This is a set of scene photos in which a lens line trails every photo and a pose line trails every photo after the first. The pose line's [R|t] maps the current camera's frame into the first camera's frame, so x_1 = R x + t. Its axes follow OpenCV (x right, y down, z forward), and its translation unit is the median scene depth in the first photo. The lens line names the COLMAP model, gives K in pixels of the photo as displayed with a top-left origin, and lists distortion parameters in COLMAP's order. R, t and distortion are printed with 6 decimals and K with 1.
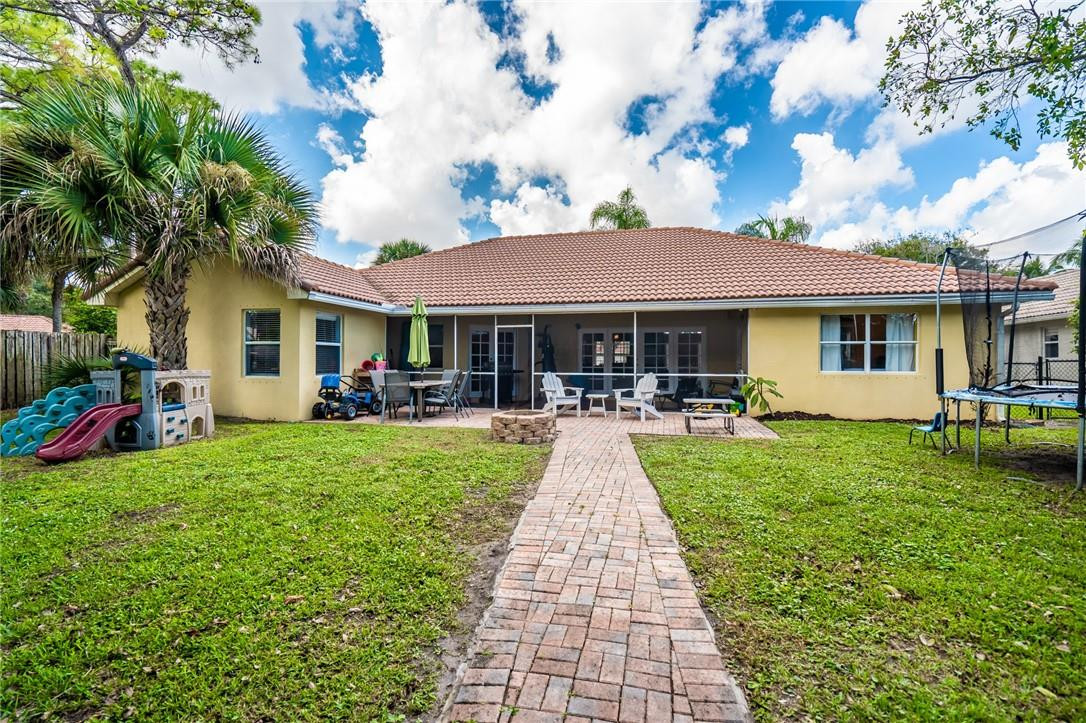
lens RADIAL K [[503.2, 0, 543.8], [0, 503.2, 361.4], [0, 0, 1]] dist [0.006445, 0.000094]
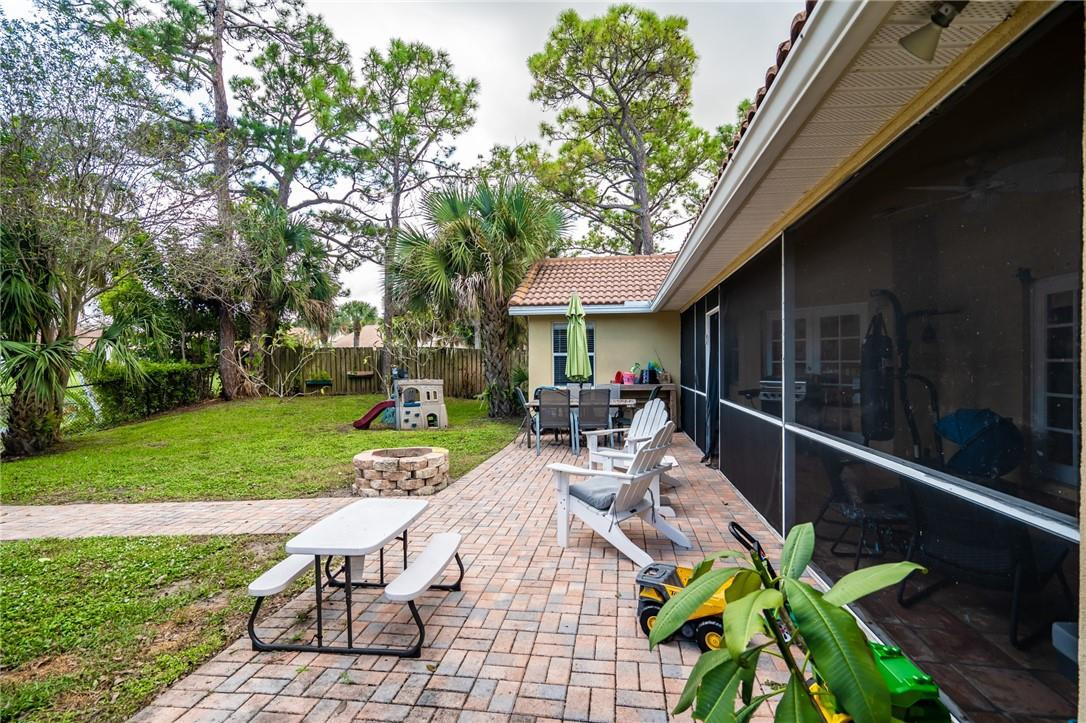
lens RADIAL K [[503.2, 0, 548.0], [0, 503.2, 362.0], [0, 0, 1]] dist [0.006445, 0.000094]
pose [[0.088416, -0.005699, -0.996067, 0.534629], [0.006032, 0.999968, -0.005186, -0.016355], [0.996065, -0.005550, 0.088447, 0.887440]]
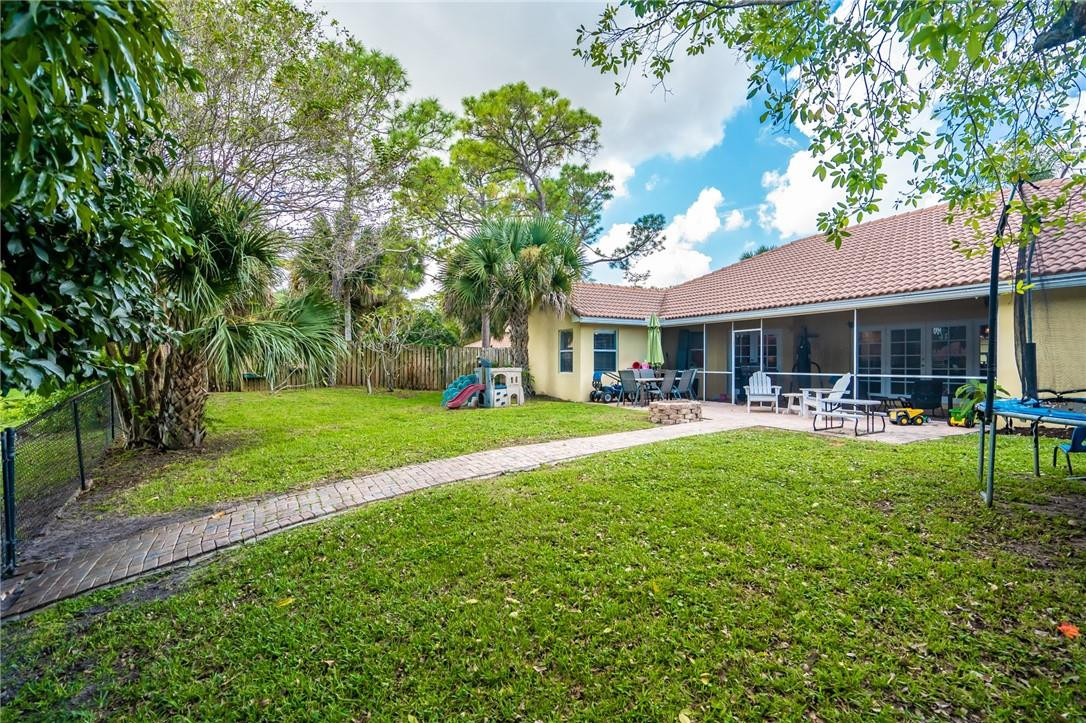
lens RADIAL K [[503.2, 0, 541.7], [0, 503.2, 367.0], [0, 0, 1]] dist [0.006445, 0.000094]
pose [[0.653143, 0.002342, -0.757231, 0.556050], [0.003795, 0.999973, 0.006365, 0.002326], [0.757225, -0.007031, 0.653116, -0.079131]]
